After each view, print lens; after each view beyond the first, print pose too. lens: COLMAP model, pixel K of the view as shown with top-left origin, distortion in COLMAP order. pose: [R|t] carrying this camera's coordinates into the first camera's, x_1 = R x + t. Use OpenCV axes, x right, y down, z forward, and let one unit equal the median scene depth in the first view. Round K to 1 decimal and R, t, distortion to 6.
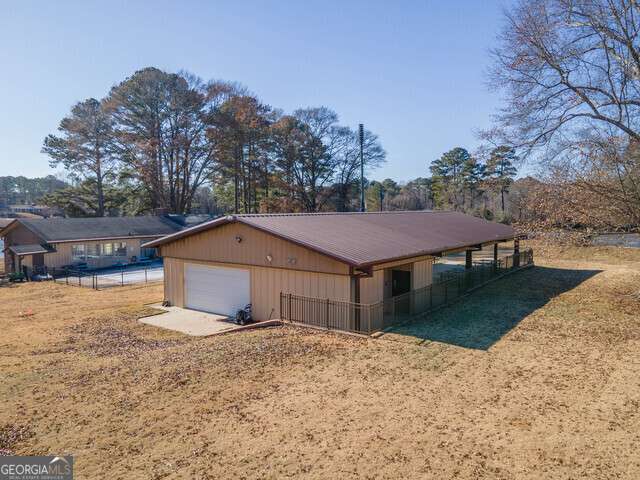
lens RADIAL K [[466.6, 0, 323.5], [0, 466.6, 242.2], [0, 0, 1]] dist [0.042839, 0.001135]
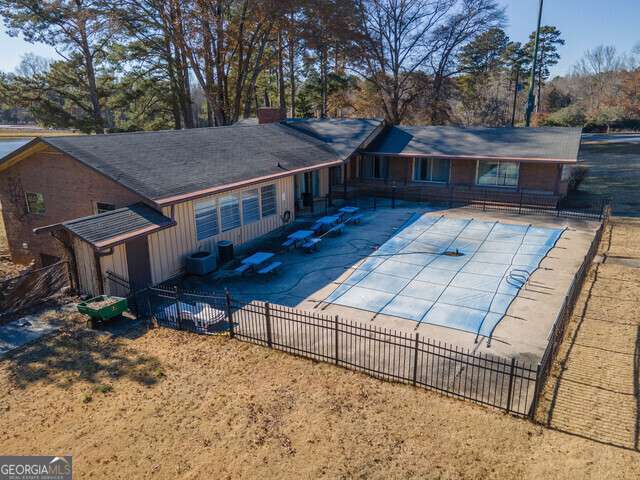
lens RADIAL K [[466.6, 0, 323.5], [0, 466.6, 242.2], [0, 0, 1]] dist [0.042839, 0.001135]
pose [[0.991745, -0.044165, 0.120381, -0.258295], [0.018621, 0.978465, 0.205569, -0.022507], [-0.126867, -0.201630, 0.971211, 0.320261]]
